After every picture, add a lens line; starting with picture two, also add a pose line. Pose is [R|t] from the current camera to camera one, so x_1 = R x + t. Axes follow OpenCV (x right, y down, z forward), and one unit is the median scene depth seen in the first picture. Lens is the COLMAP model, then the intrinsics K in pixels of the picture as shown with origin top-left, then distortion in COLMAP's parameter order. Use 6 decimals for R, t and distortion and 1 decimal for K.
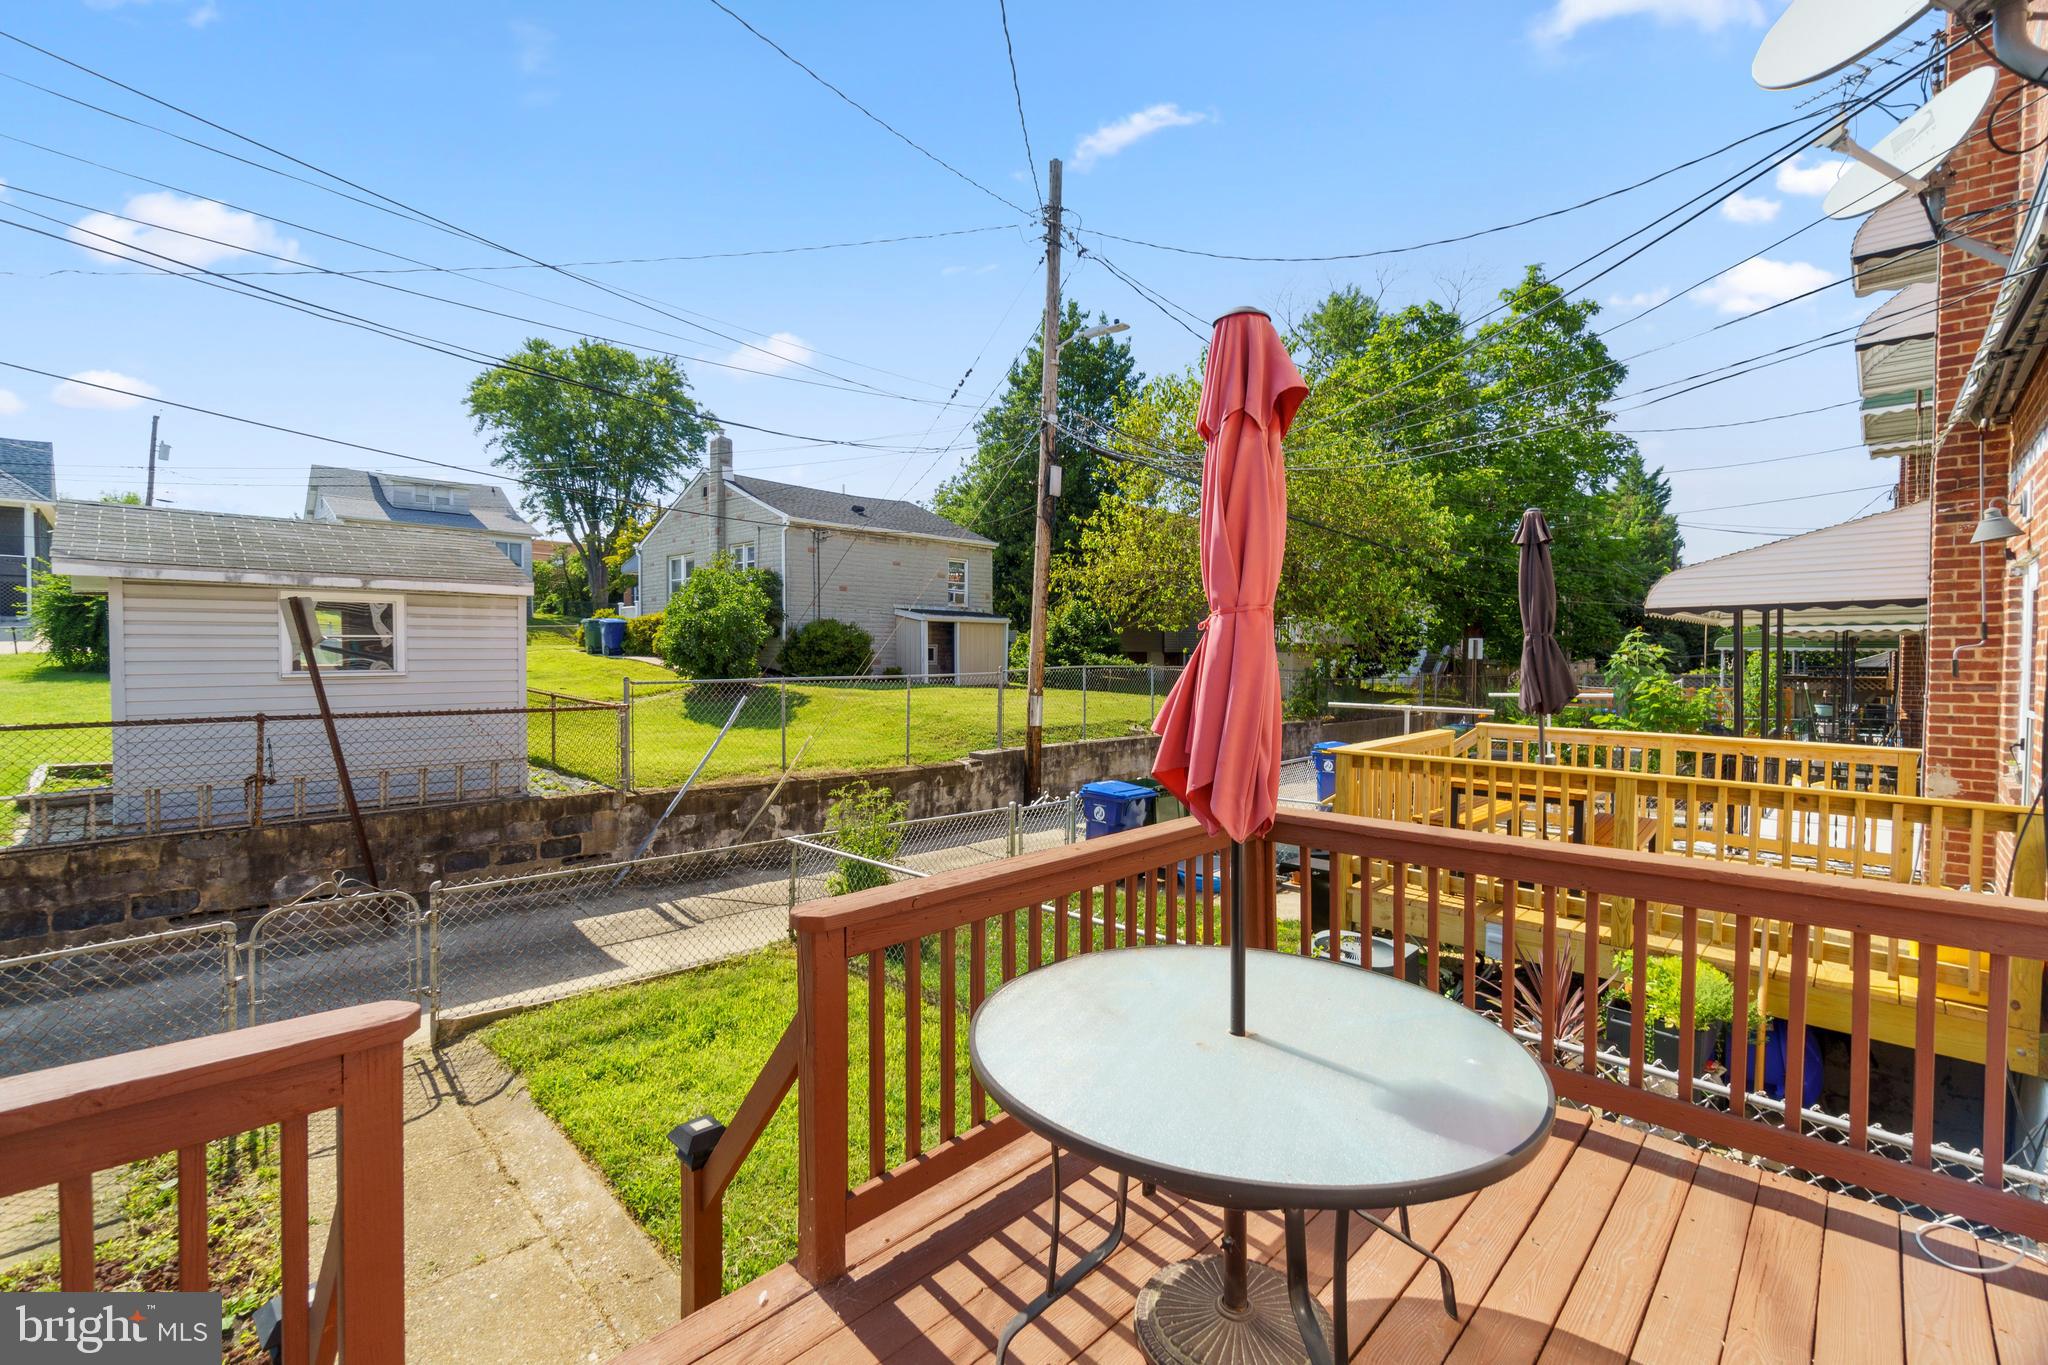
lens RADIAL K [[879.1, 0, 1022.5], [0, 879.1, 679.2], [0, 0, 1]] dist [-0.003632, 0.000737]
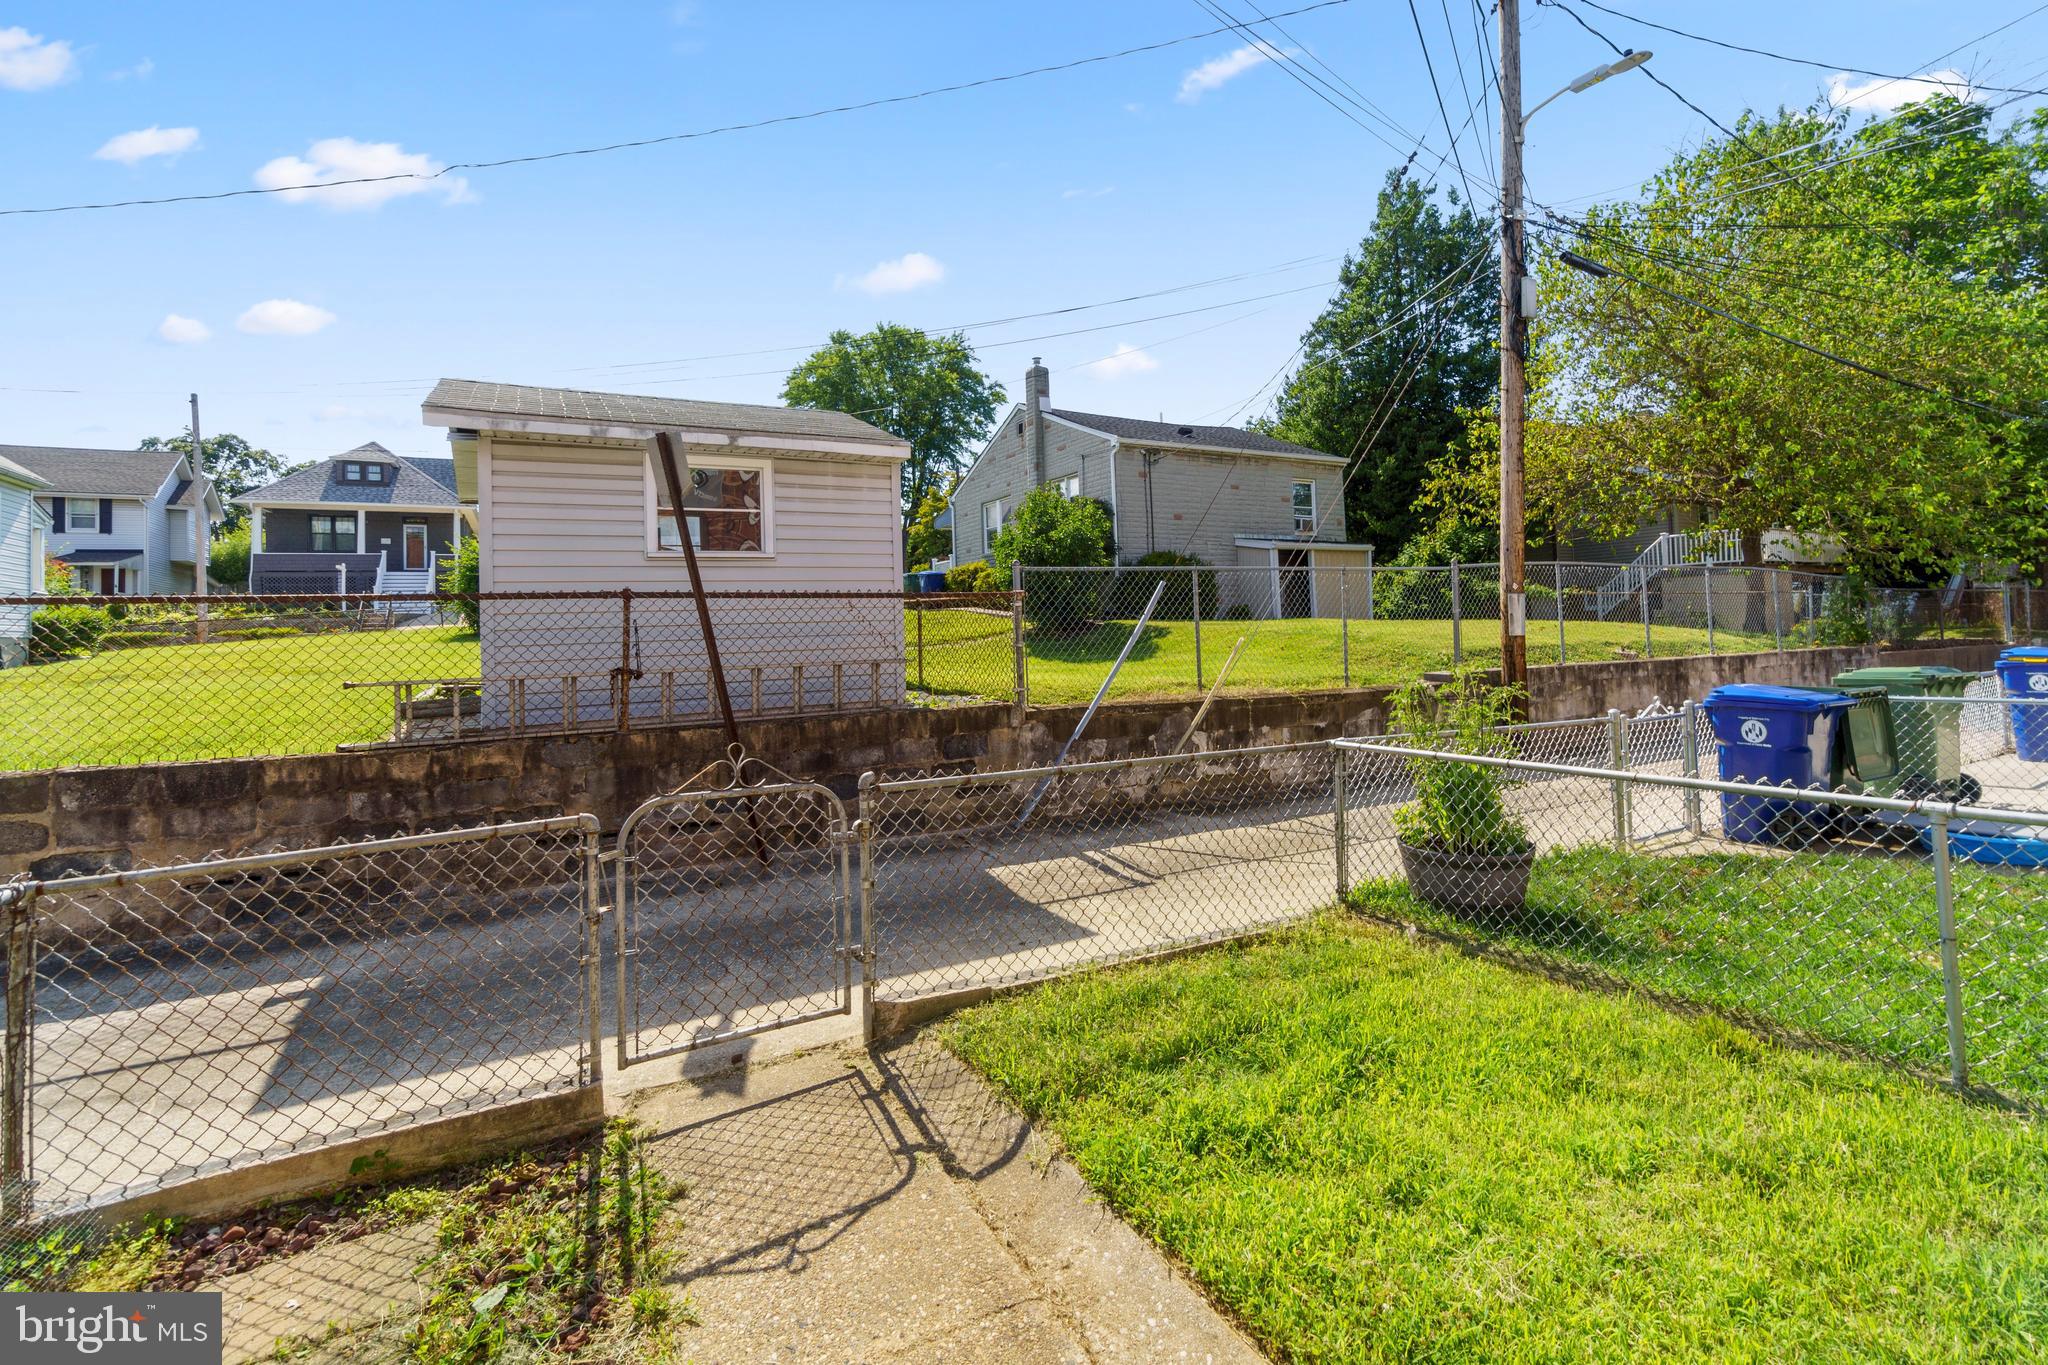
lens RADIAL K [[892.9, 0, 1024.6], [0, 892.9, 618.8], [0, 0, 1]] dist [-0.000679, -0.000551]
pose [[0.957202, -0.043855, -0.286080, -0.228905], [0.028783, 0.997977, -0.056680, 0.097891], [0.287987, 0.046020, 0.956528, 0.258191]]
